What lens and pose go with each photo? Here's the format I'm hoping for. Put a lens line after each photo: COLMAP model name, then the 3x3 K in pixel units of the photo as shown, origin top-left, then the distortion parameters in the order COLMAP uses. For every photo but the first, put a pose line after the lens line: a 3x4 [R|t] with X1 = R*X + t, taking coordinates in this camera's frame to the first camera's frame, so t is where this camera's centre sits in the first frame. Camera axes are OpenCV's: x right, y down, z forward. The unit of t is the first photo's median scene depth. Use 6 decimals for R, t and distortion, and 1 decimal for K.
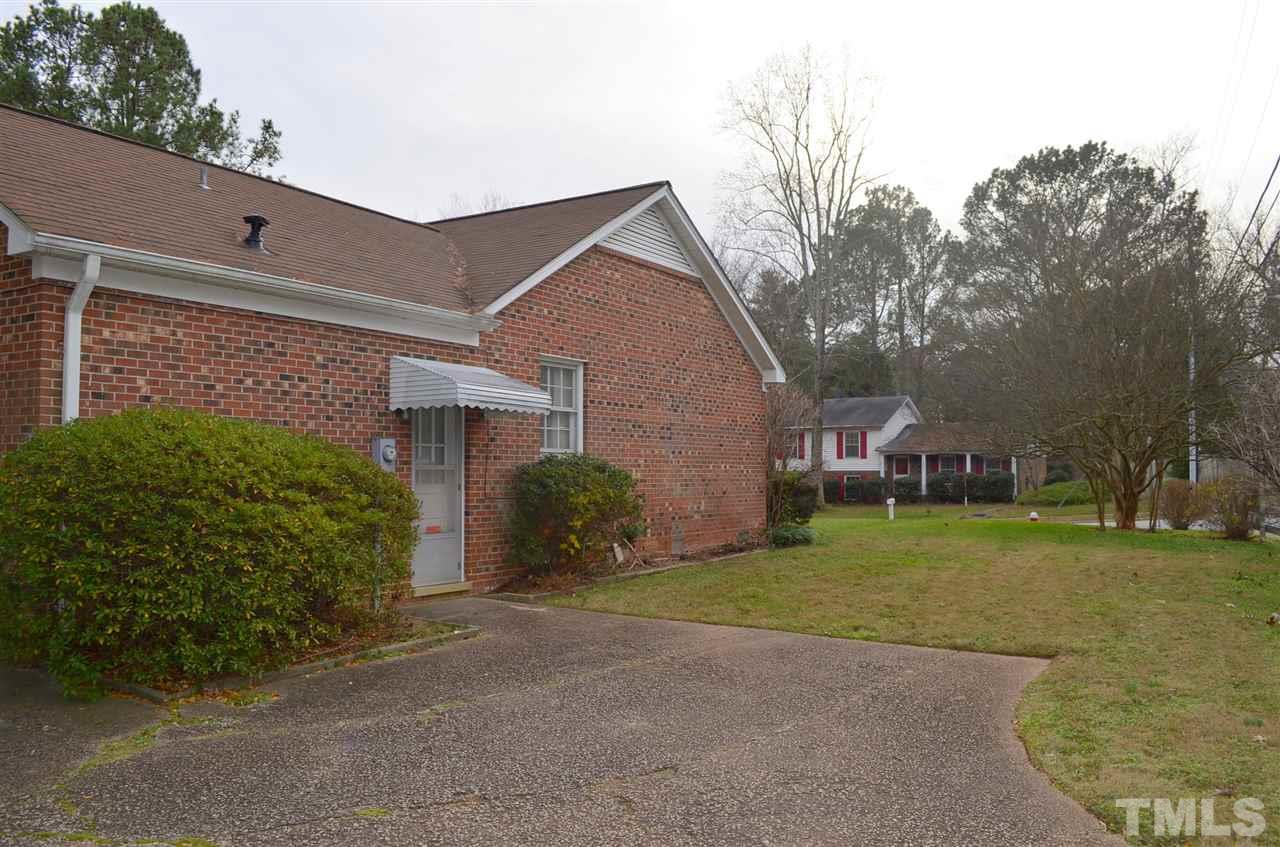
lens RADIAL K [[1008.4, 0, 646.7], [0, 1008.4, 421.4], [0, 0, 1]] dist [-0.086289, 0.015618]
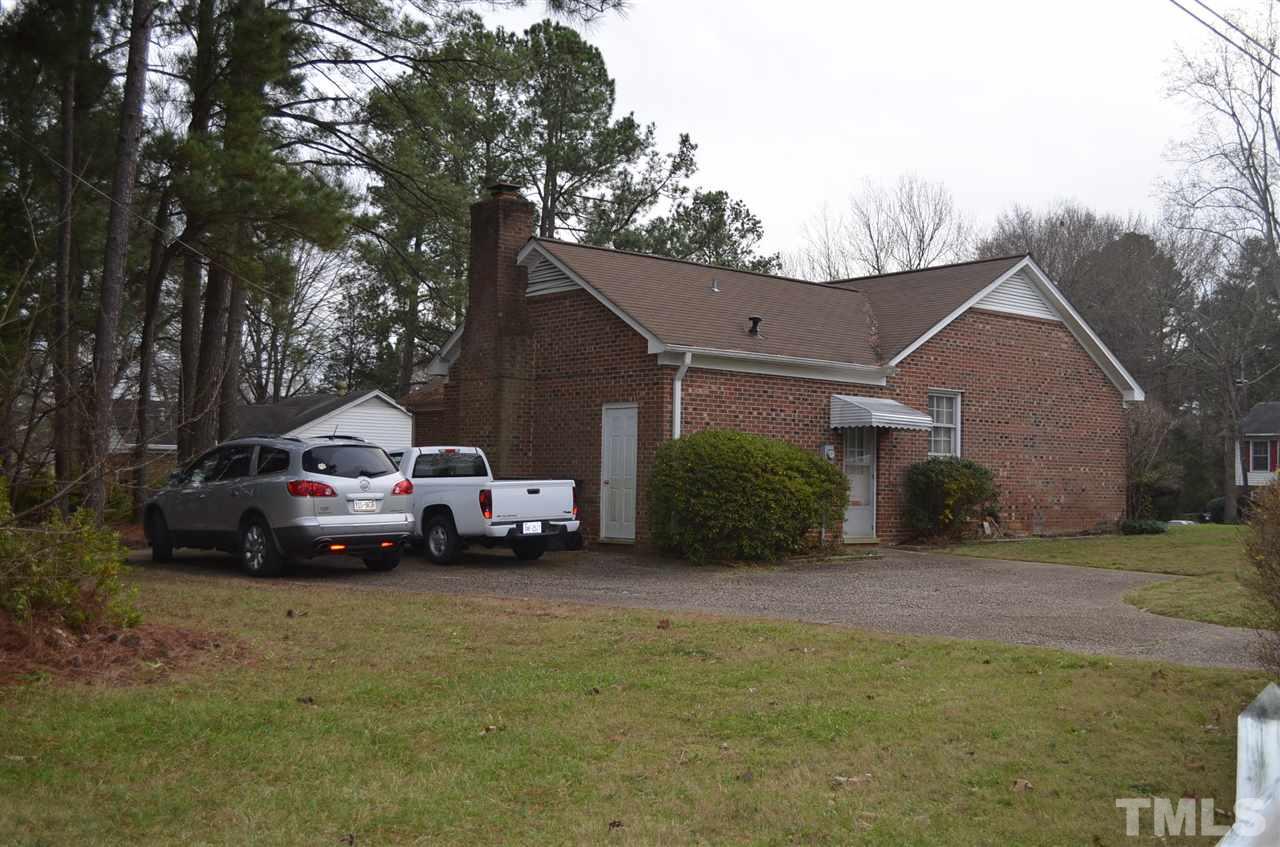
lens RADIAL K [[1415.7, 0, 640.0], [0, 1415.7, 423.5], [0, 0, 1]] dist [-0.023105, 0.021366]
pose [[0.940341, 0.002928, -0.340220, 0.213840], [-0.002064, 0.999994, 0.002902, -0.022085], [0.340227, -0.002027, 0.940341, -1.151270]]
